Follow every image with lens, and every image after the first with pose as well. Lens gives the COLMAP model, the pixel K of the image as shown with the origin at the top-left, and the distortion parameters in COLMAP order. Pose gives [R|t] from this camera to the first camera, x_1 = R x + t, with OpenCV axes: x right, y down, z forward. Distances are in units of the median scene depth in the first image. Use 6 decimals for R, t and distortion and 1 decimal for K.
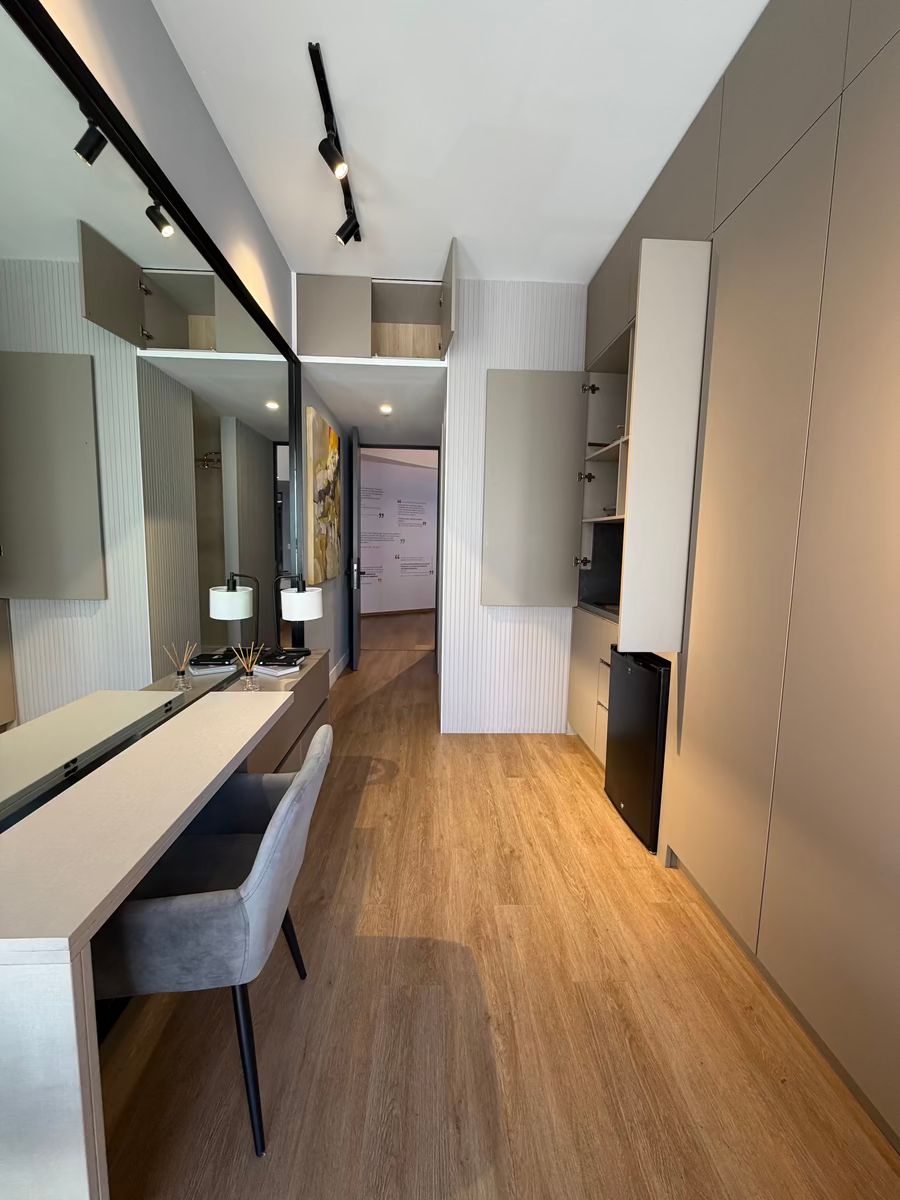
lens RADIAL K [[479.6, 0, 451.0], [0, 479.6, 597.9], [0, 0, 1]] dist [-0.001570, 0.000670]
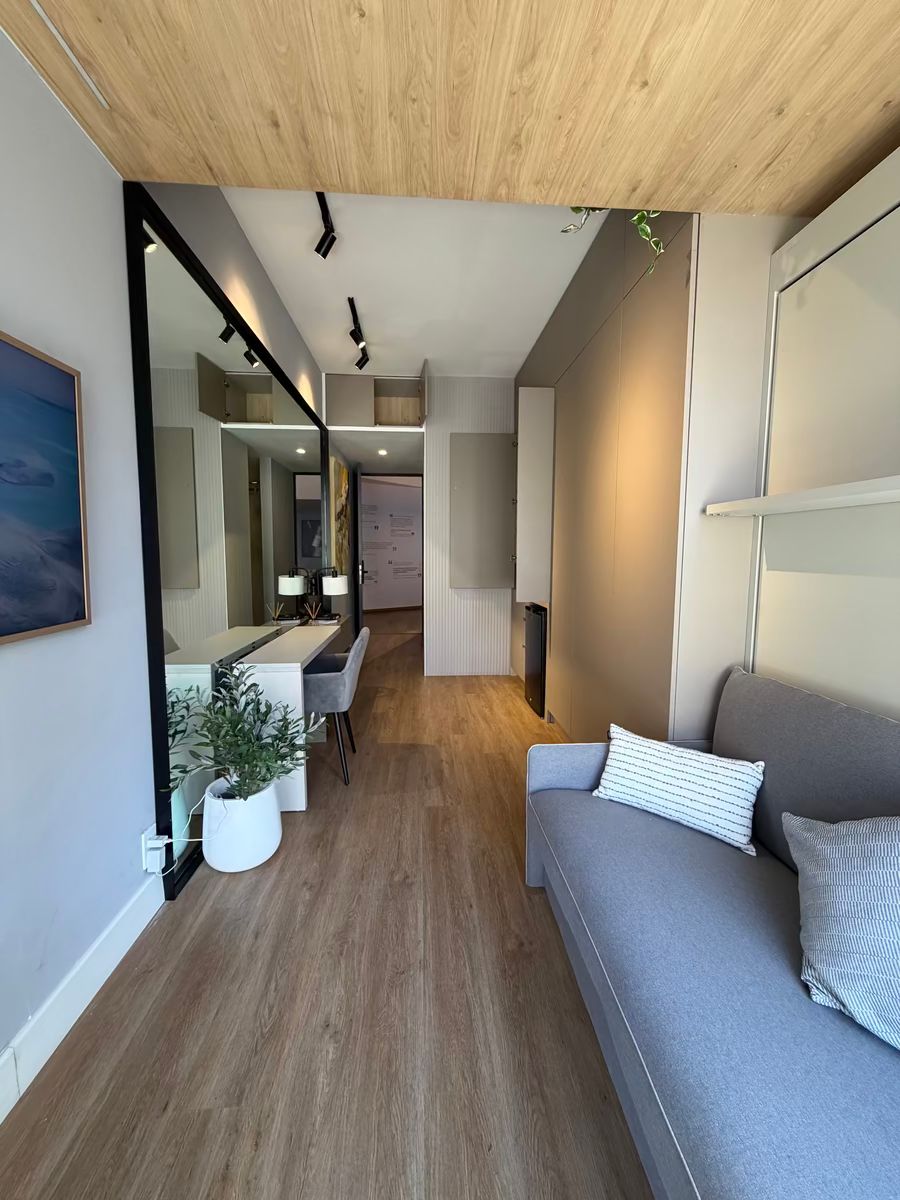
lens RADIAL K [[479.6, 0, 455.5], [0, 479.6, 599.8], [0, 0, 1]] dist [-0.001570, 0.000670]
pose [[0.999450, -0.017227, 0.028343, 0.039882], [0.017673, 0.999722, -0.015587, 0.080891], [-0.028066, 0.016080, 0.999477, -0.533494]]
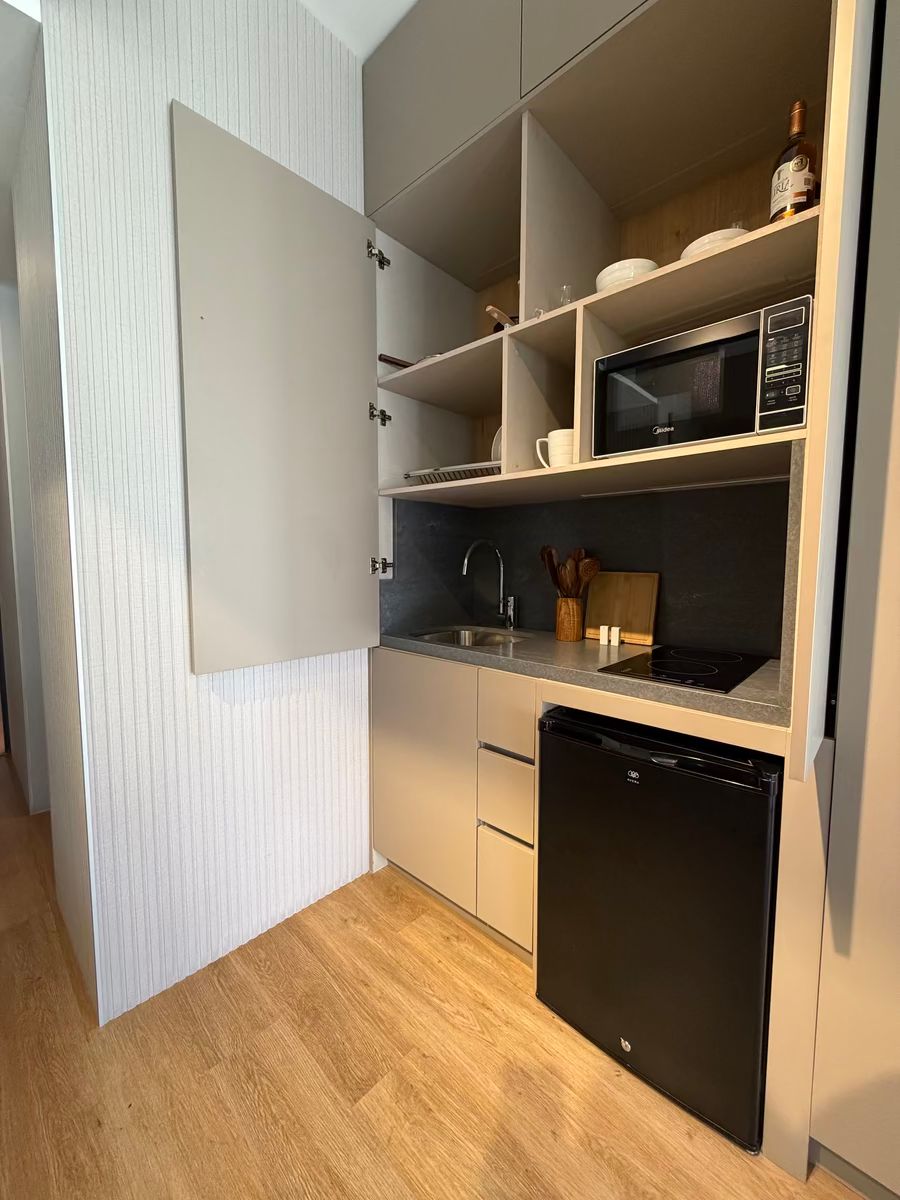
lens RADIAL K [[479.6, 0, 451.1], [0, 479.6, 597.7], [0, 0, 1]] dist [-0.001570, 0.000670]
pose [[0.719435, -0.070245, 0.690998, -0.065430], [0.087657, 0.996101, 0.009997, -0.038671], [-0.689006, 0.053378, 0.722787, 0.575750]]
